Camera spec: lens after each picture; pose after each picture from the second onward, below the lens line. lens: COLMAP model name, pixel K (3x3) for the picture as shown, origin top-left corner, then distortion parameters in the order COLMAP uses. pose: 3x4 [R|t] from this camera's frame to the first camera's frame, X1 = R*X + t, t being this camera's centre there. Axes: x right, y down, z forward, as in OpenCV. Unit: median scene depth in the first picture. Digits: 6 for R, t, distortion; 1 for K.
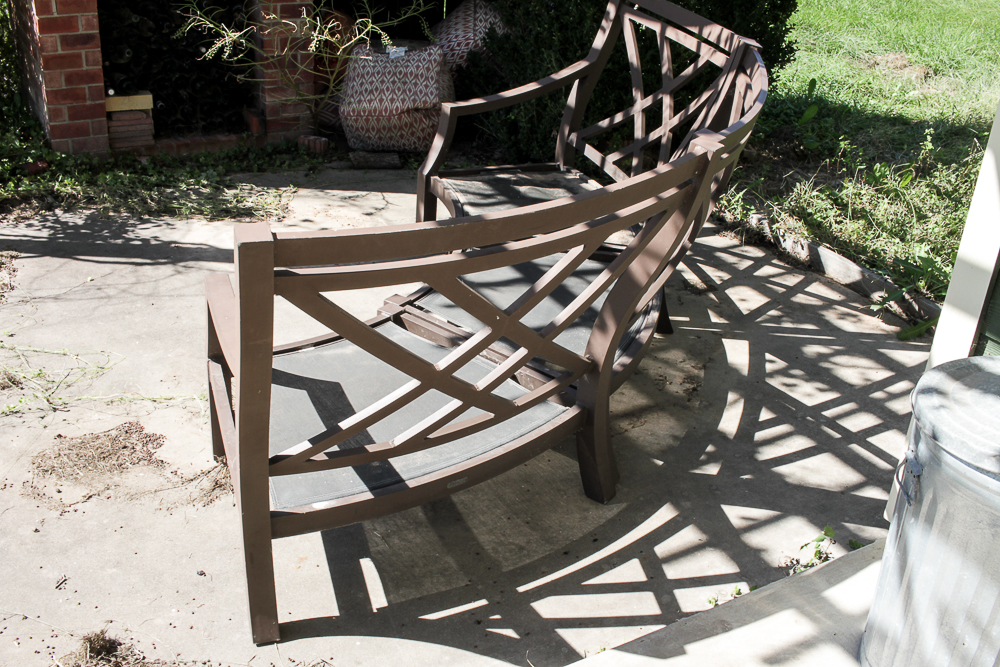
lens RADIAL K [[1109.5, 0, 498.2], [0, 1109.5, 330.2], [0, 0, 1]] dist [-0.088829, 0.000000]
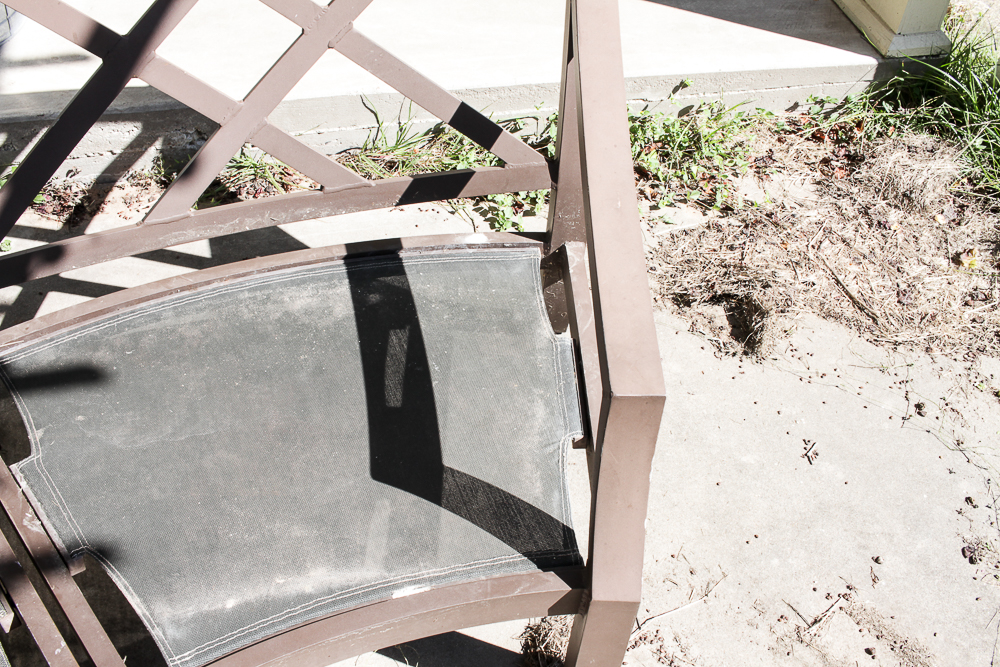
lens RADIAL K [[1109.5, 0, 494.3], [0, 1109.5, 338.0], [0, 0, 1]] dist [-0.088829, 0.000000]
pose [[-0.946421, -0.300468, 0.118347, -0.202502], [0.029989, 0.283115, 0.958617, -0.381547], [-0.321539, 0.910804, -0.258936, 0.909547]]
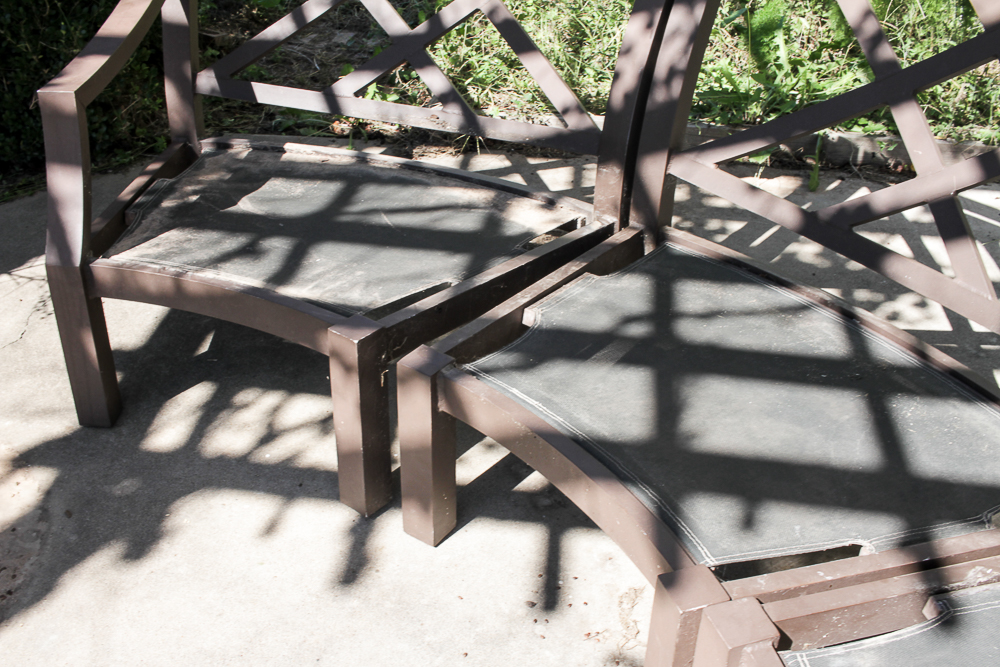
lens RADIAL K [[1109.5, 0, 498.4], [0, 1109.5, 341.6], [0, 0, 1]] dist [-0.088829, 0.000000]
pose [[0.604259, -0.467621, 0.645136, -0.318361], [0.376565, 0.881143, 0.285983, -0.223678], [-0.702189, 0.070128, 0.708529, 0.769030]]
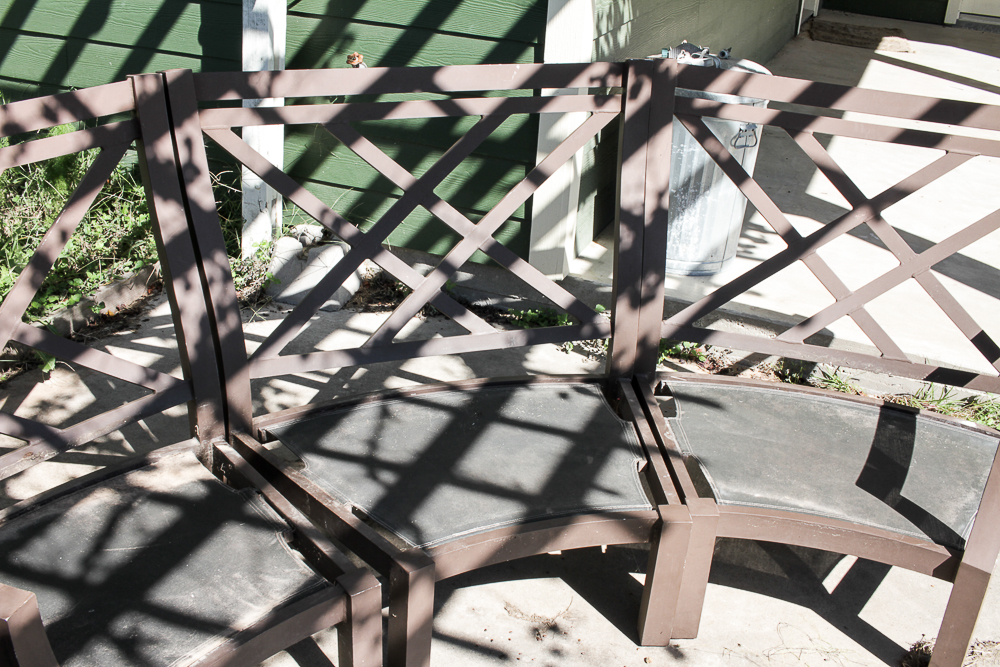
lens RADIAL K [[1109.5, 0, 497.7], [0, 1109.5, 325.1], [0, 0, 1]] dist [-0.088829, 0.000000]
pose [[-0.601712, -0.432347, 0.671579, -0.416840], [0.273127, 0.678758, 0.681681, -0.578424], [-0.750563, 0.593602, -0.290331, 1.182616]]
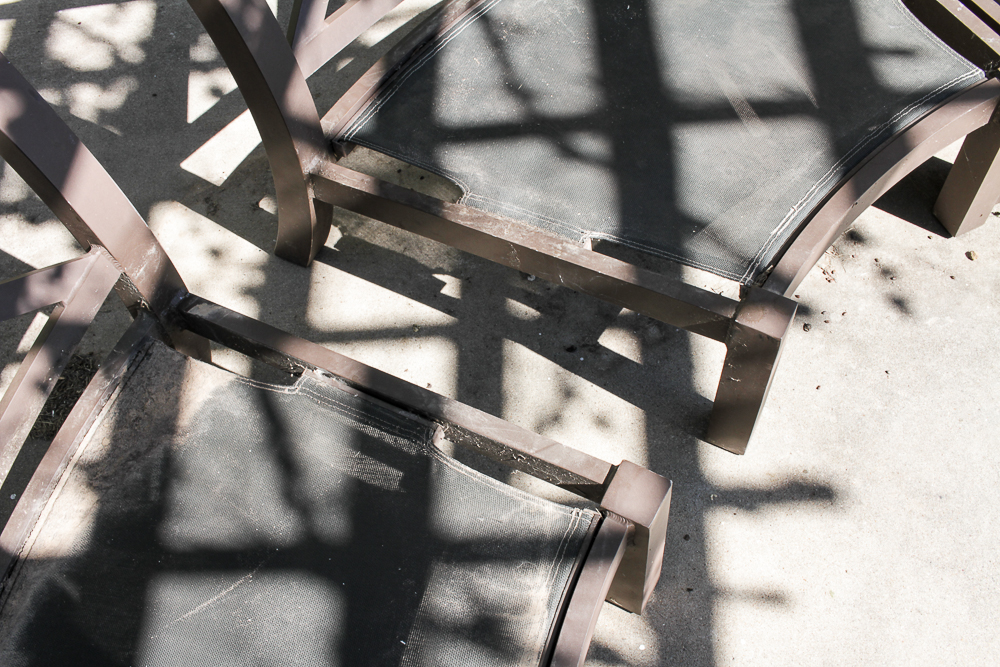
lens RADIAL K [[1109.5, 0, 499.3], [0, 1109.5, 336.9], [0, 0, 1]] dist [-0.088829, 0.000000]
pose [[-0.863490, -0.437631, 0.250727, -0.060751], [0.235027, 0.090710, 0.967747, -0.490811], [-0.446260, 0.894567, 0.024528, 1.159660]]
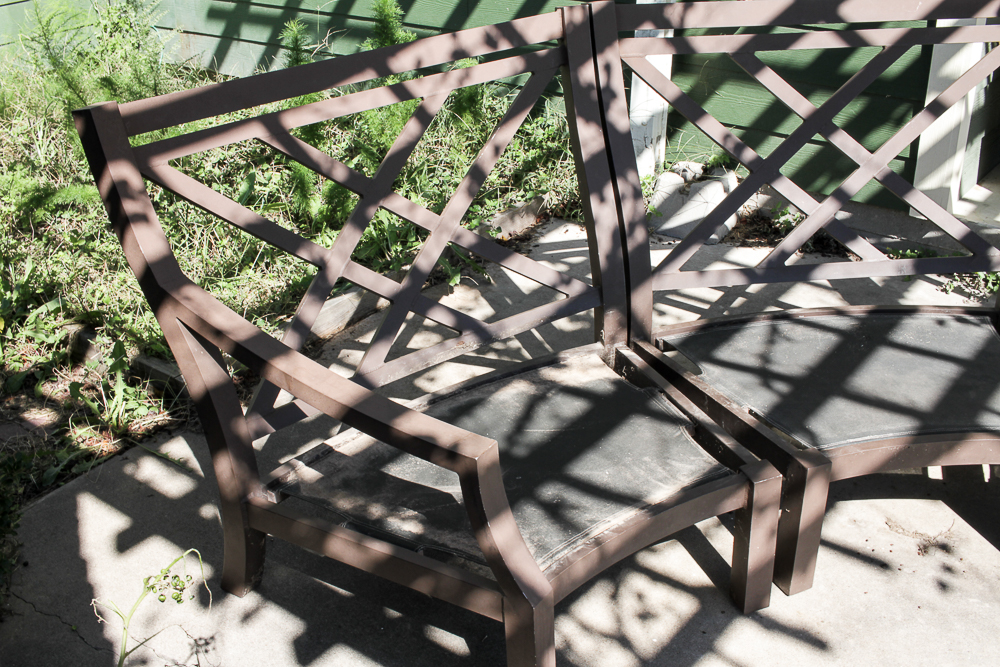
lens RADIAL K [[1109.5, 0, 501.4], [0, 1109.5, 330.6], [0, 0, 1]] dist [-0.088829, 0.000000]
pose [[-0.363193, -0.484098, 0.796078, -0.446360], [0.429072, 0.671525, 0.604112, -0.605013], [-0.827036, 0.560984, -0.036180, 1.247934]]
